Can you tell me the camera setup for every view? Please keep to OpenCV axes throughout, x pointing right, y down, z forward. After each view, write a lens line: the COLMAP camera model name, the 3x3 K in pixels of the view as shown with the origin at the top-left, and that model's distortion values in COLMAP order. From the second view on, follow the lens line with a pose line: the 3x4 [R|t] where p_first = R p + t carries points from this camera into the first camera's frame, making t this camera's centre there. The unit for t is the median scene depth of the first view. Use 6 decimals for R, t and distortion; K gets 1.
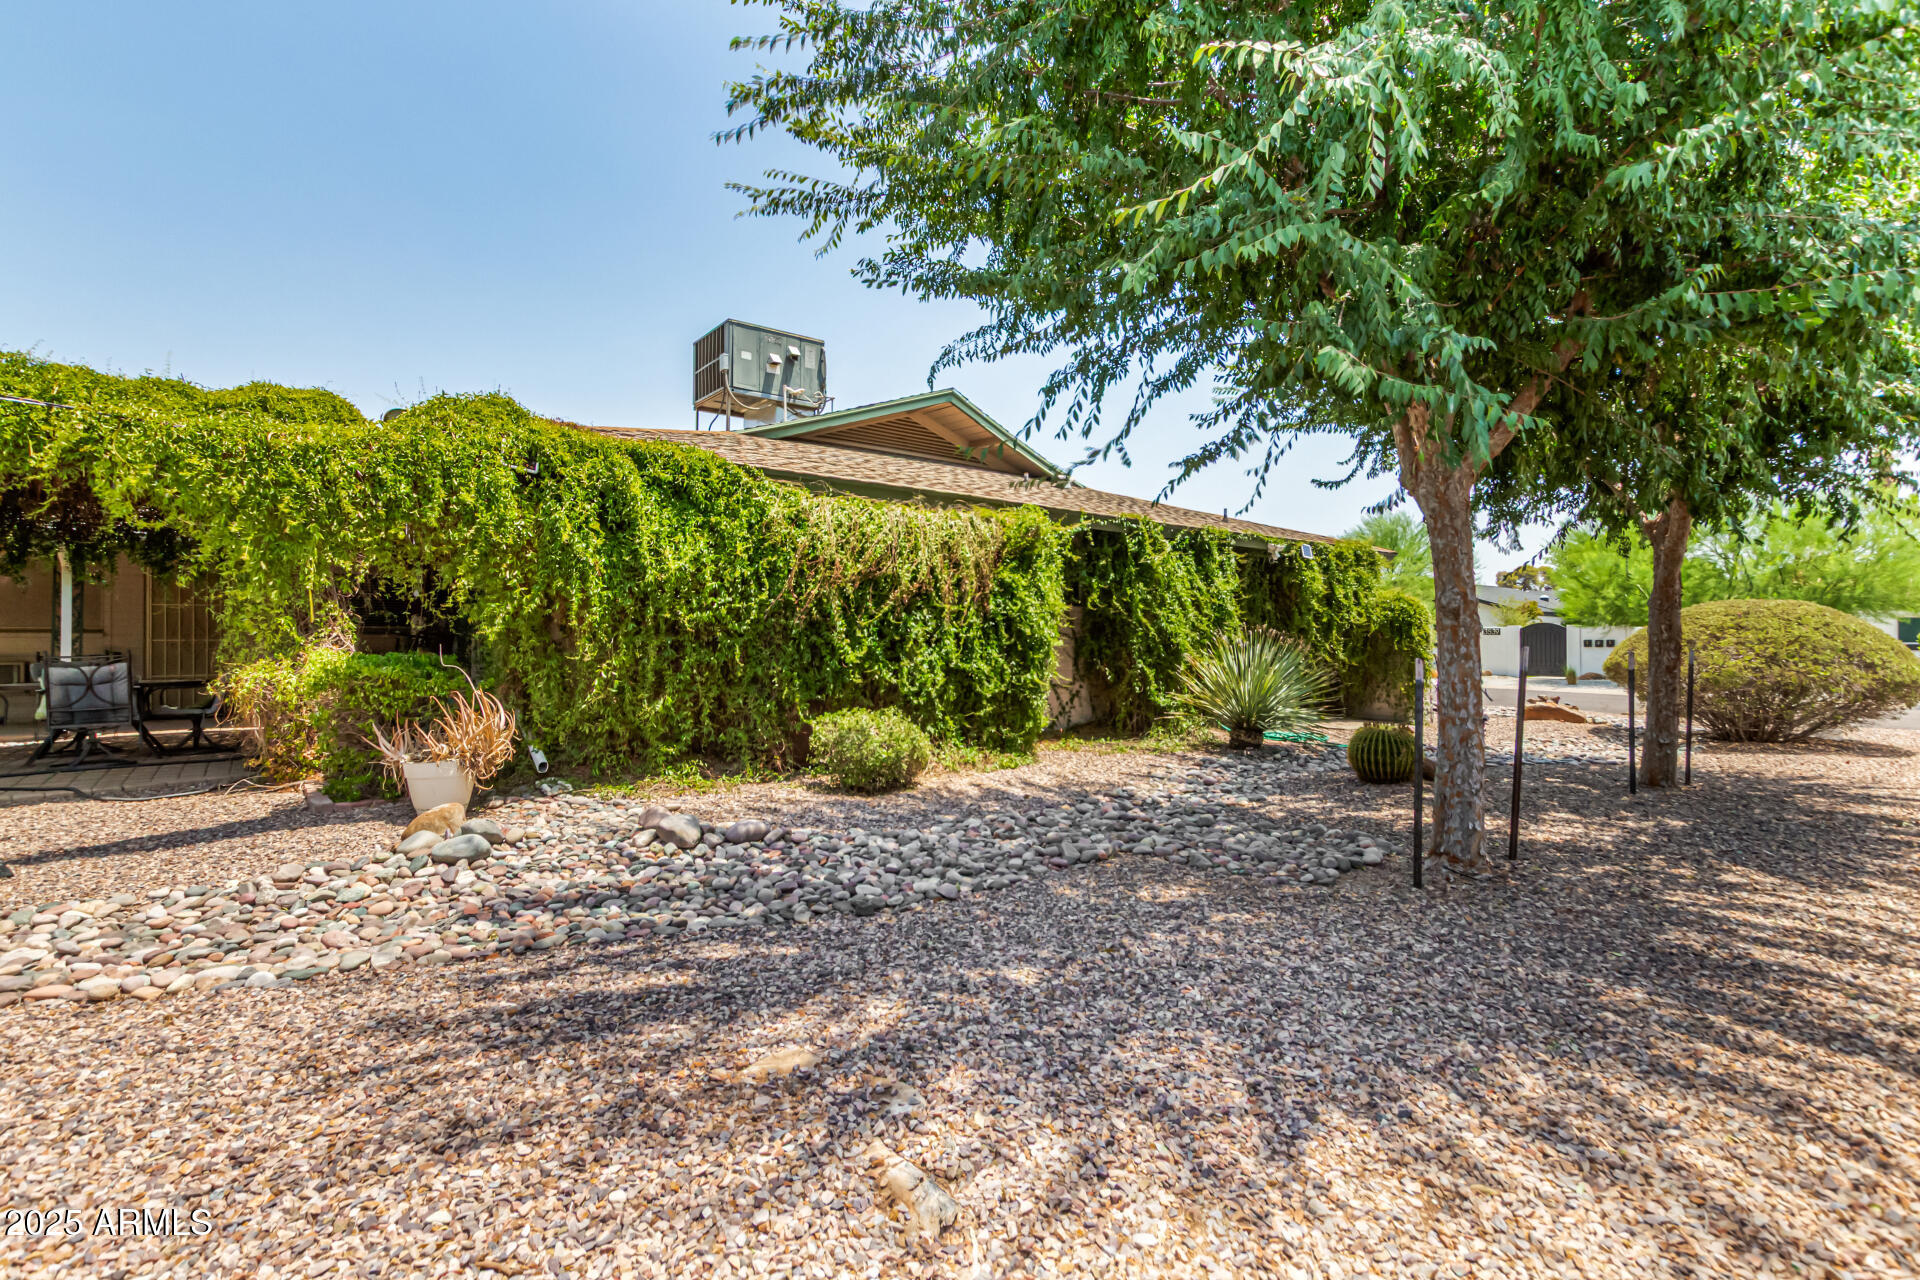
lens RADIAL K [[873.0, 0, 963.8], [0, 873.0, 648.0], [0, 0, 1]] dist [0.002434, -0.001066]
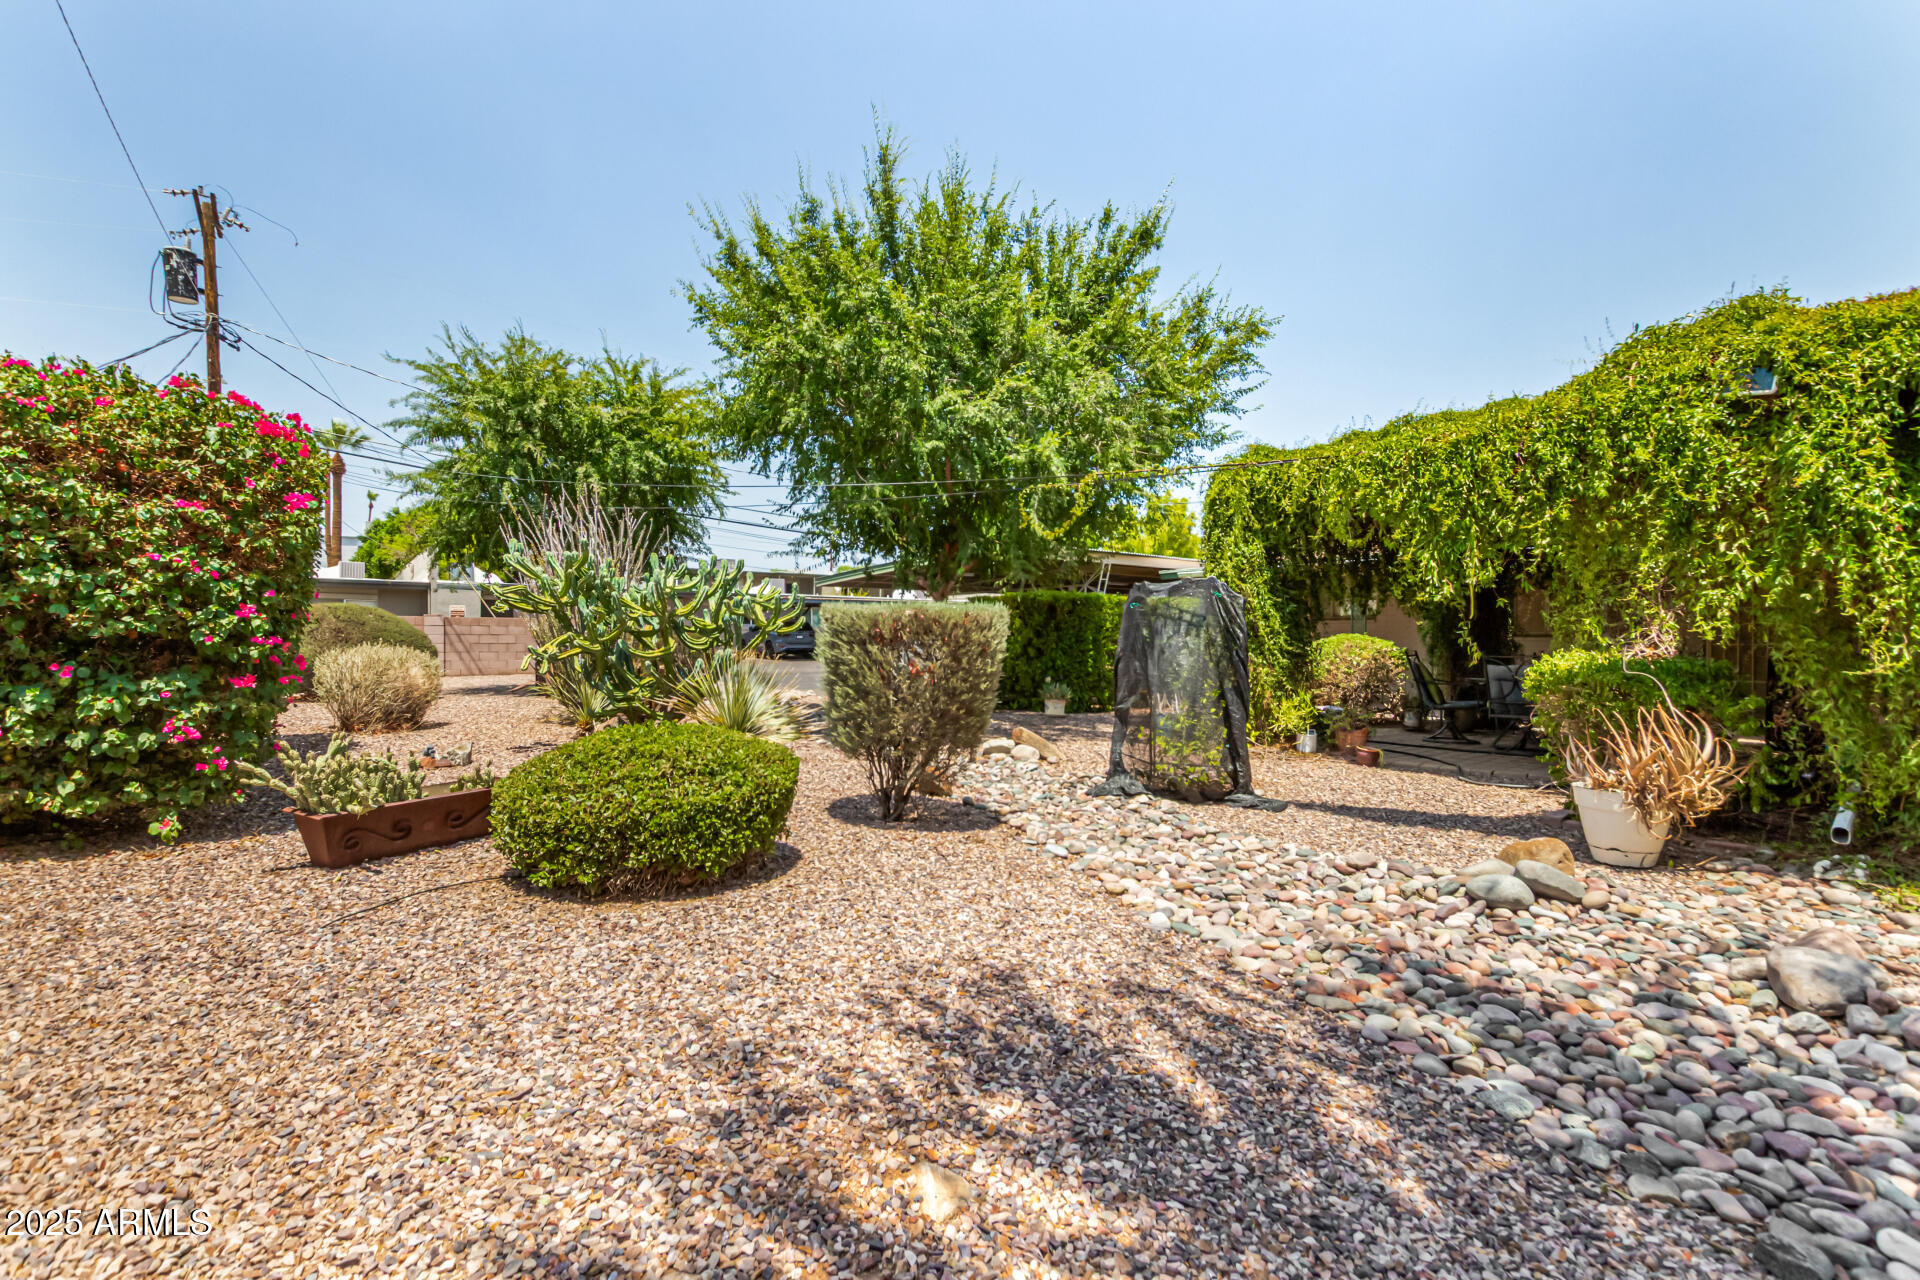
lens RADIAL K [[873.0, 0, 963.8], [0, 873.0, 648.0], [0, 0, 1]] dist [0.002434, -0.001066]
pose [[-0.021115, 0.008547, -0.999741, 0.214339], [-0.012757, 0.999880, 0.008818, -0.000821], [0.999696, 0.012939, -0.021004, 0.423021]]
